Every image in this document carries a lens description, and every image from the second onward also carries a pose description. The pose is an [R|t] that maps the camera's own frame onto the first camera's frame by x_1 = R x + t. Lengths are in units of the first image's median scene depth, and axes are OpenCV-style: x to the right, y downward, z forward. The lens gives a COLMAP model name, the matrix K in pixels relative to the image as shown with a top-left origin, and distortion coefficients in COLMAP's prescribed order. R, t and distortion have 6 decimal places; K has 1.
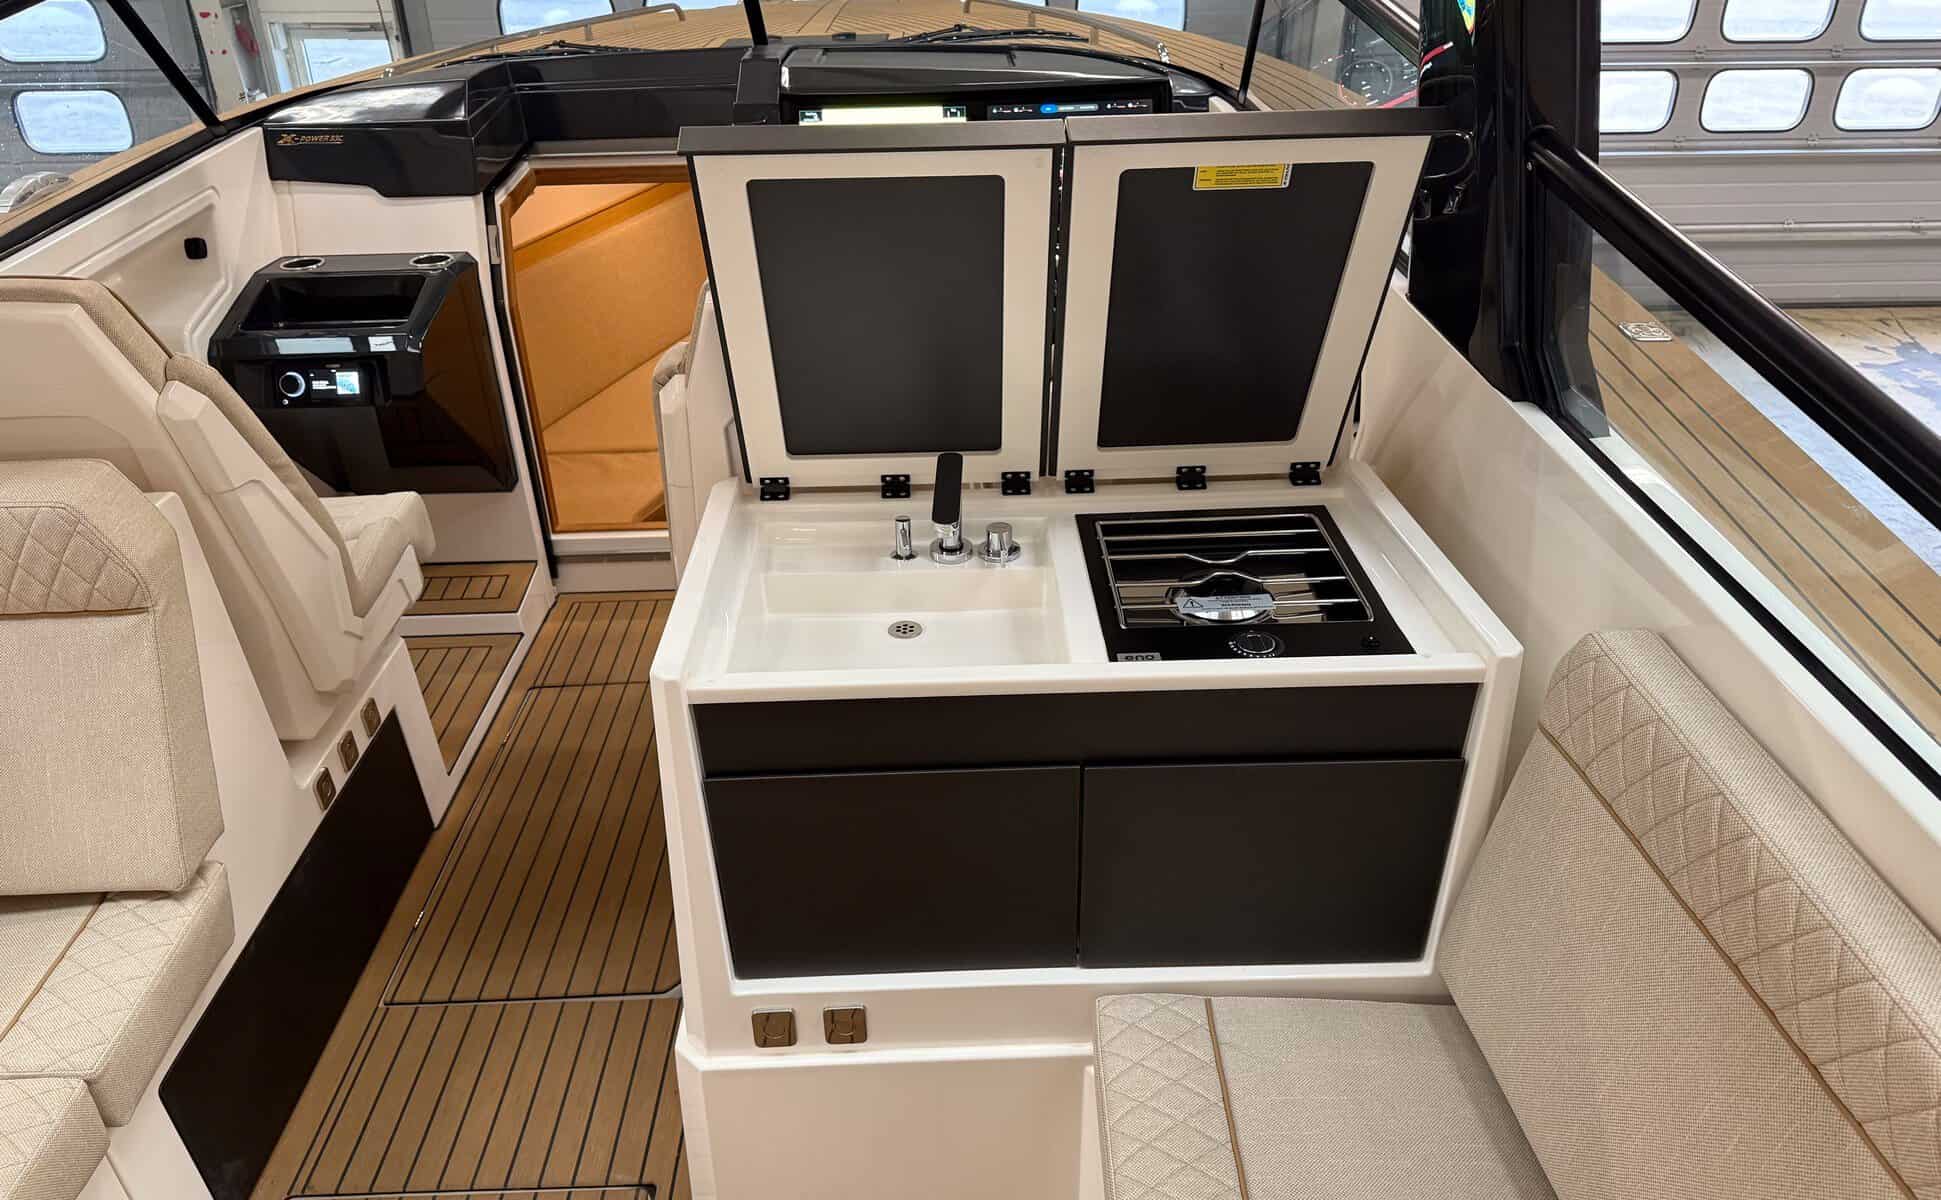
lens RADIAL K [[1339.7, 0, 984.7], [0, 1339.7, 601.7], [0, 0, 1]] dist [0.043022, -0.044867]
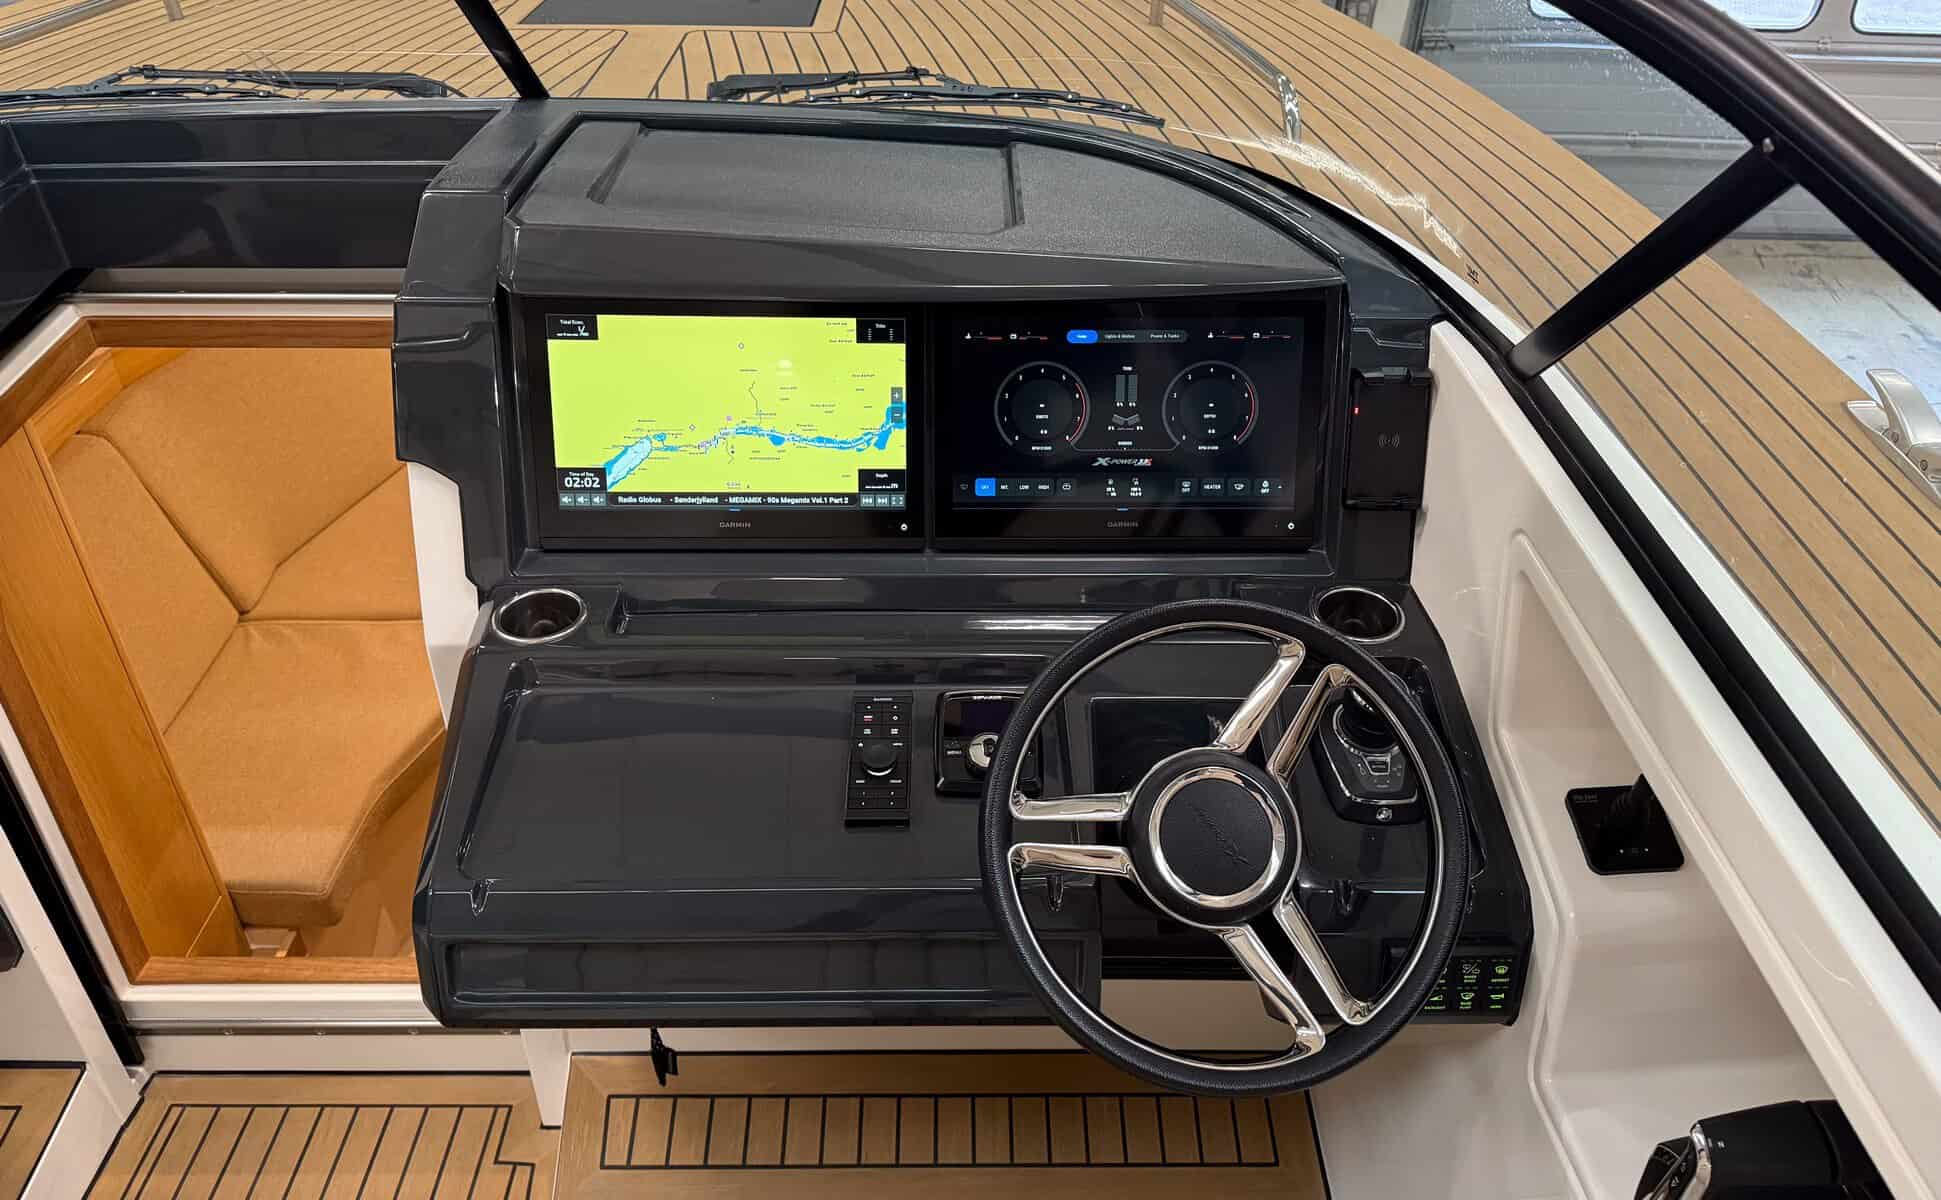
lens RADIAL K [[1442.6, 0, 972.2], [0, 1442.6, 595.4], [0, 0, 1]] dist [0.011605, -0.014409]
pose [[0.999131, 0.040496, 0.009862, 0.005848], [-0.041051, 0.997056, 0.064756, -0.263290], [-0.007210, -0.065104, 0.997852, 0.432565]]
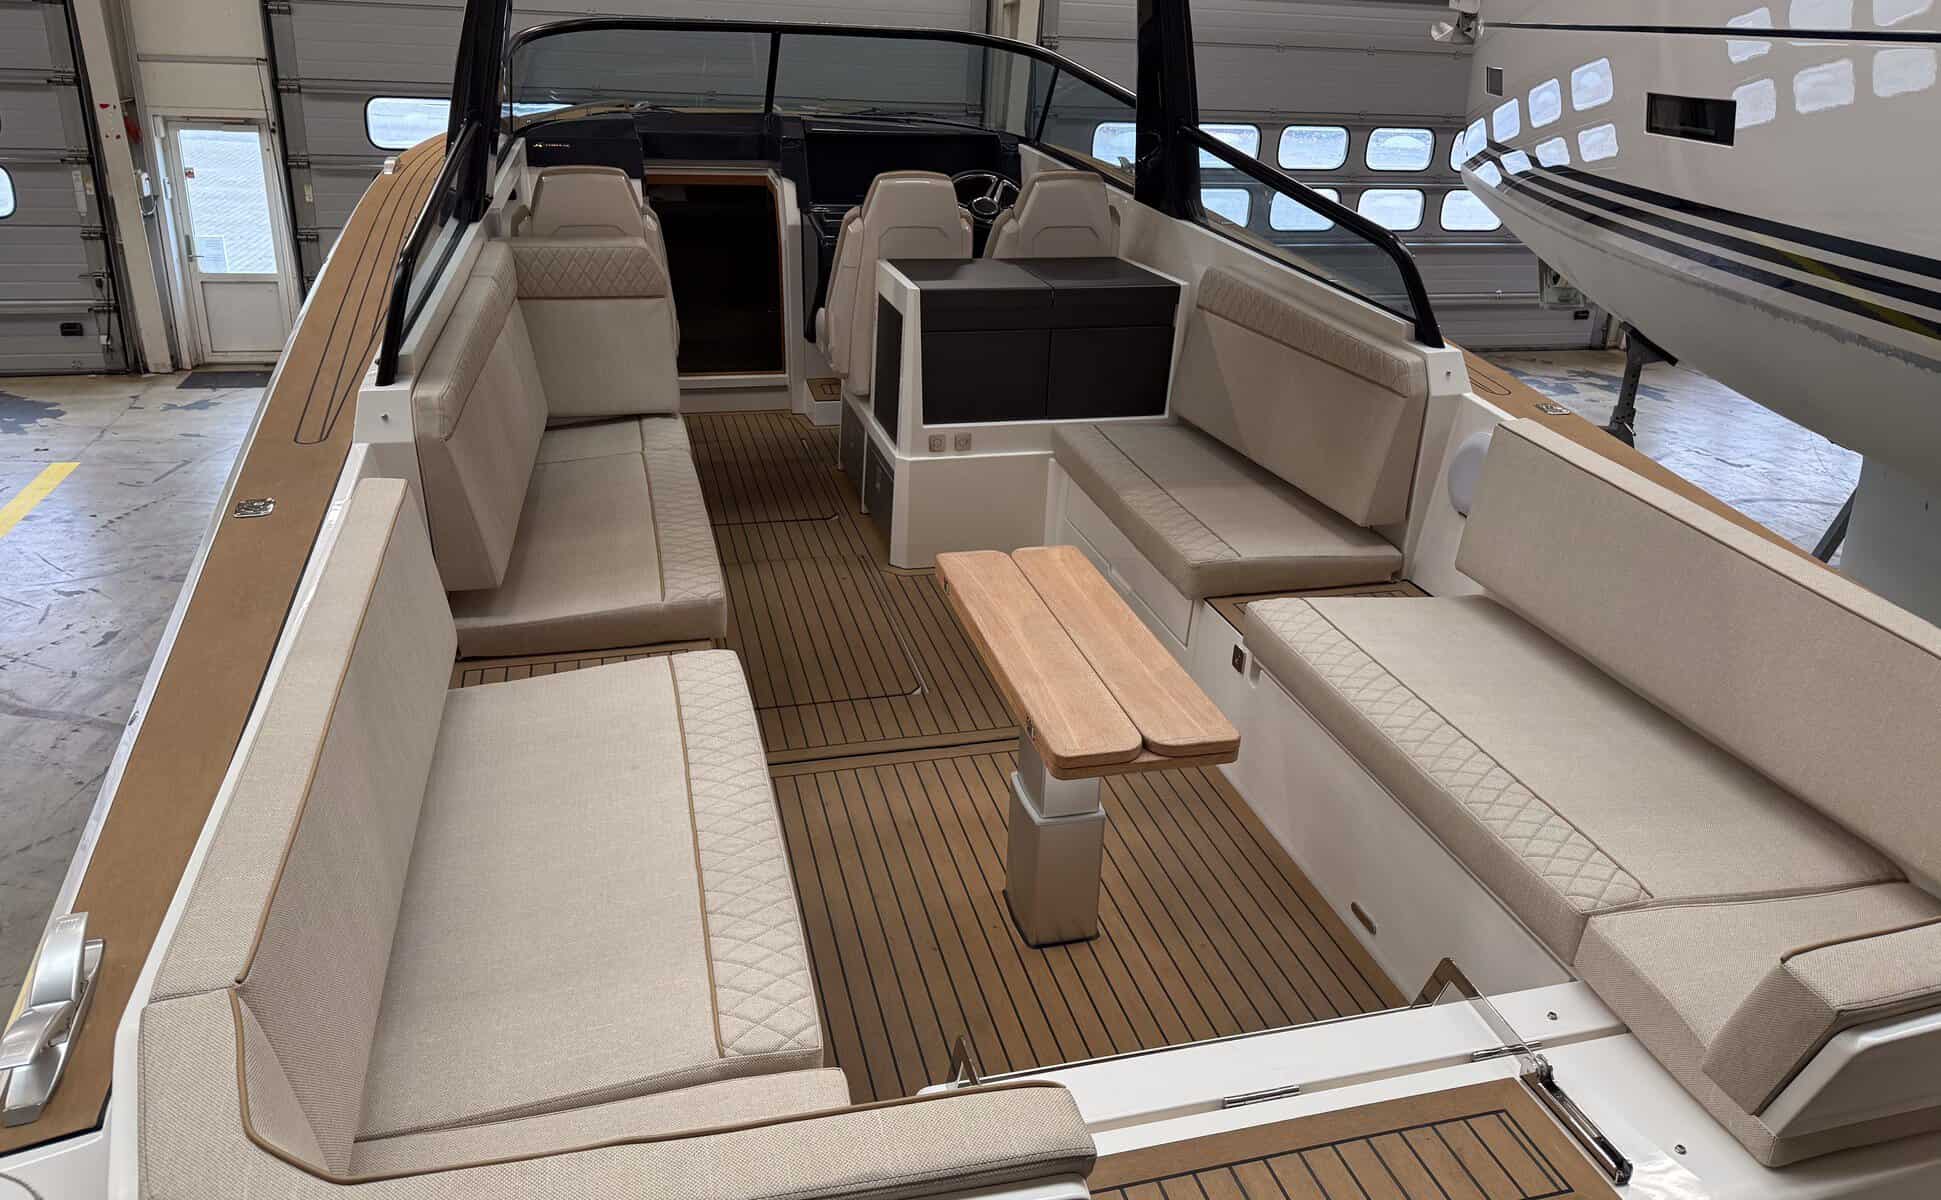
lens RADIAL K [[1339.7, 0, 977.5], [0, 1339.7, 603.5], [0, 0, 1]] dist [0.043022, -0.044867]
pose [[0.971814, -0.039951, 0.232341, -0.335623], [0.062947, 0.993729, -0.092415, 0.419273], [-0.227192, 0.104435, 0.968234, -0.733135]]
